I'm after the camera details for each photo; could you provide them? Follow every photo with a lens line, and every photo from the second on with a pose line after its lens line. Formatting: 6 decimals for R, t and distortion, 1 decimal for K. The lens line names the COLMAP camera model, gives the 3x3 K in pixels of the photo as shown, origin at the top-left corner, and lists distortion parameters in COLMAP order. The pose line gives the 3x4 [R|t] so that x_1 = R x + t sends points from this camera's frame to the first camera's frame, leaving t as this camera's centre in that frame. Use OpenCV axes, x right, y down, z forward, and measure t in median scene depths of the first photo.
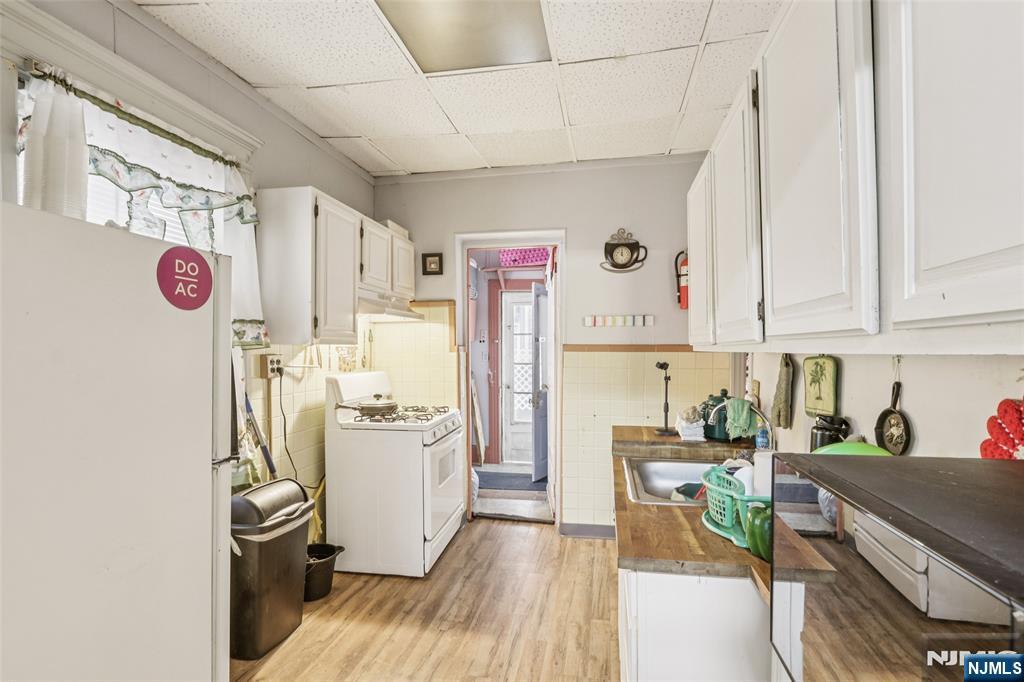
lens RADIAL K [[478.2, 0, 511.5], [0, 478.2, 345.9], [0, 0, 1]] dist [-0.023208, 0.004920]
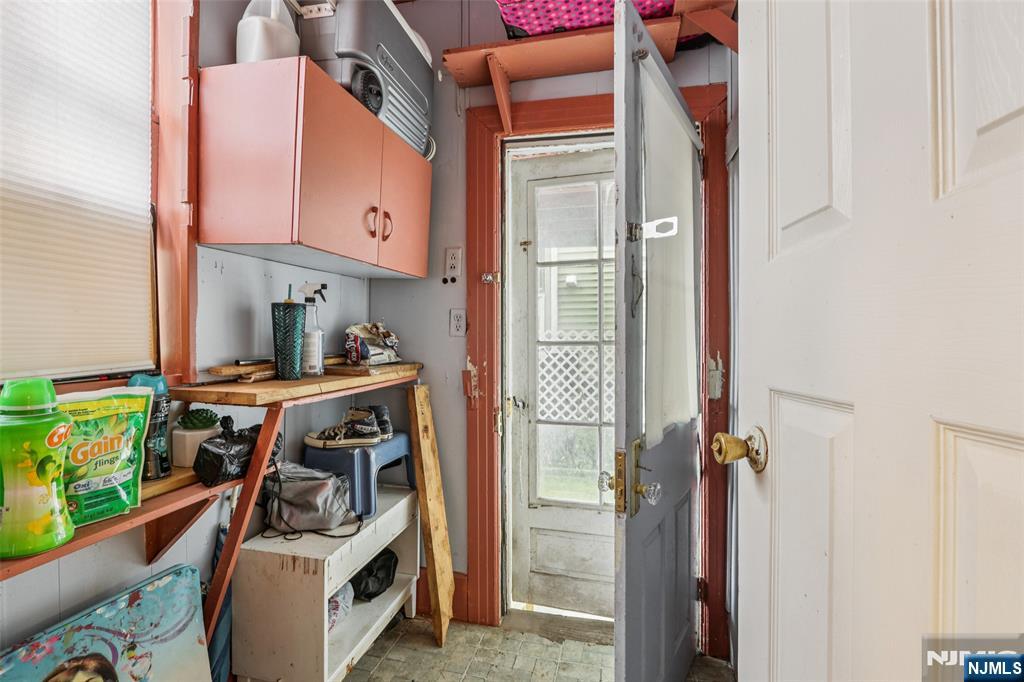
lens RADIAL K [[478.2, 0, 508.1], [0, 478.2, 336.5], [0, 0, 1]] dist [-0.023208, 0.004920]
pose [[0.999362, 0.000300, -0.035720, -0.007404], [0.000491, 0.999755, 0.022131, 0.042963], [0.035718, -0.022134, 0.999117, 1.086033]]
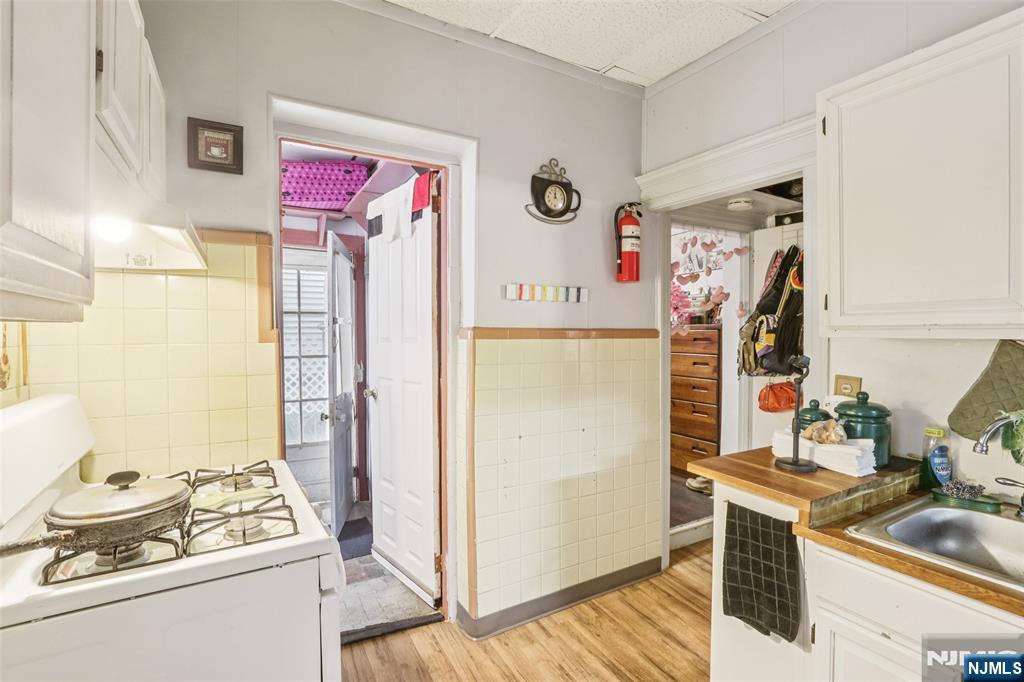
lens RADIAL K [[478.2, 0, 513.5], [0, 478.2, 334.3], [0, 0, 1]] dist [-0.023208, 0.004920]
pose [[0.765117, -0.002130, 0.643888, -0.252131], [-0.001494, 0.999986, 0.005083, 0.002308], [-0.643890, -0.004851, 0.765103, 0.508492]]
